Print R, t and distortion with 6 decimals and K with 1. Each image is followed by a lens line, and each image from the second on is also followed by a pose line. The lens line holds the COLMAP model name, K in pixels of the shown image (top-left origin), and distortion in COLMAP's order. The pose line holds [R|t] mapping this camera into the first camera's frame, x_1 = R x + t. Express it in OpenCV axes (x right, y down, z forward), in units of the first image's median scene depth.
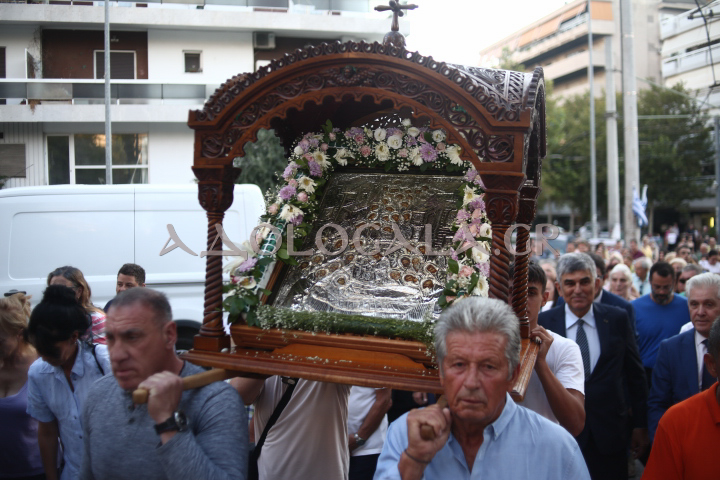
lens RADIAL K [[704.9, 0, 360.0], [0, 704.9, 240.0], [0, 0, 1]] dist [-0.140680, 0.087224]
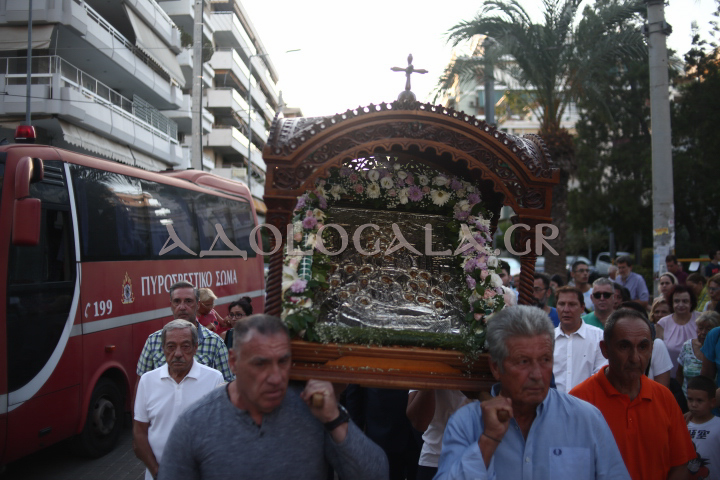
lens RADIAL K [[704.9, 0, 360.0], [0, 704.9, 240.0], [0, 0, 1]] dist [-0.140680, 0.087224]
pose [[0.938798, 0.037174, 0.342456, -0.442217], [-0.022509, 0.998655, -0.046702, 0.011403], [-0.343732, 0.036135, 0.938372, -0.080386]]
